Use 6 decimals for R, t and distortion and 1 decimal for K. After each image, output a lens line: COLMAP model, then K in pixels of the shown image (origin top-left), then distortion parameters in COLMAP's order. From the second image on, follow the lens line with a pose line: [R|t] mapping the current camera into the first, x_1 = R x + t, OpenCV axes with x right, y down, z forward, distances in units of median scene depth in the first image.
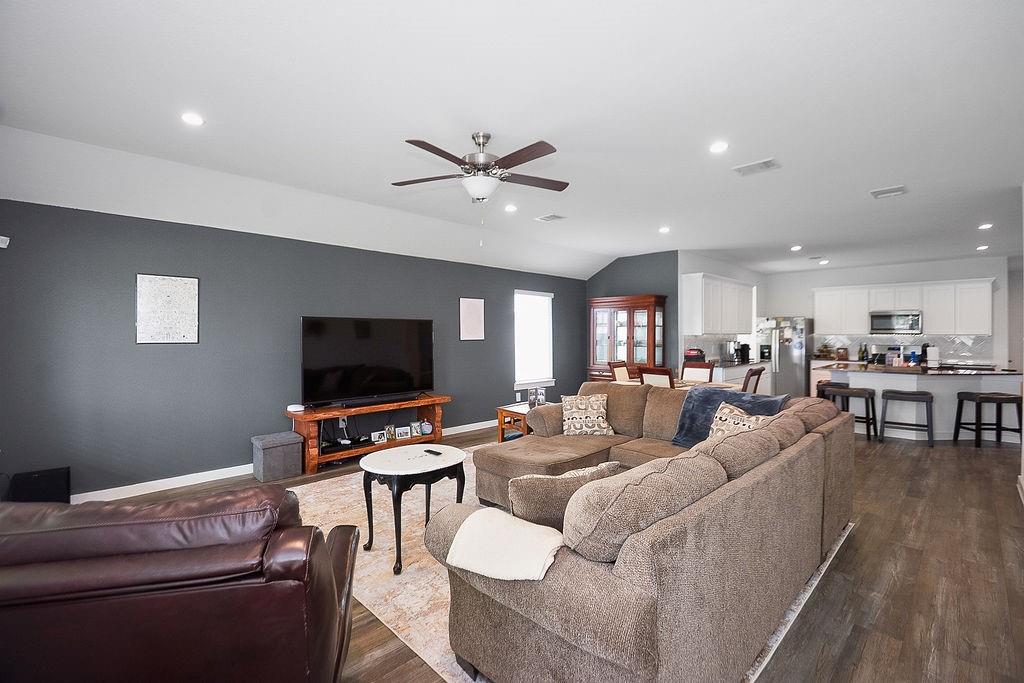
lens RADIAL K [[473.7, 0, 476.8], [0, 473.7, 339.3], [0, 0, 1]] dist [-0.020897, 0.000438]
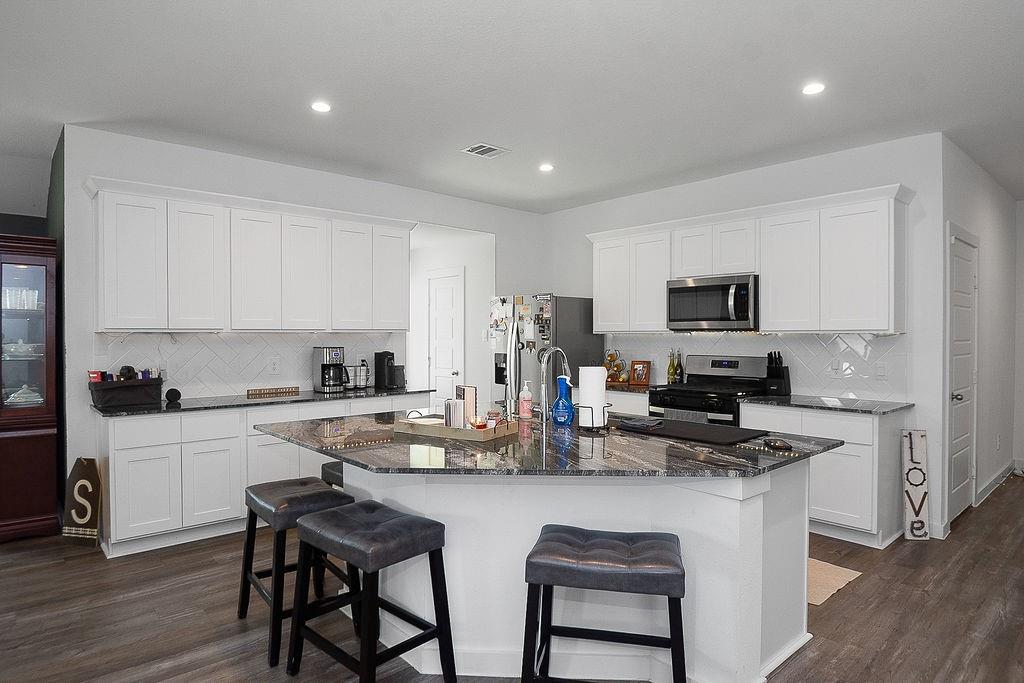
lens RADIAL K [[576.4, 0, 512.0], [0, 576.4, 341.5], [0, 0, 1]] dist [-0.002354, -0.001505]
pose [[0.998417, 0.000138, -0.056244, 0.782944], [-0.000315, 0.999995, -0.003149, 0.001643], [0.056244, 0.003162, 0.998412, 0.472708]]
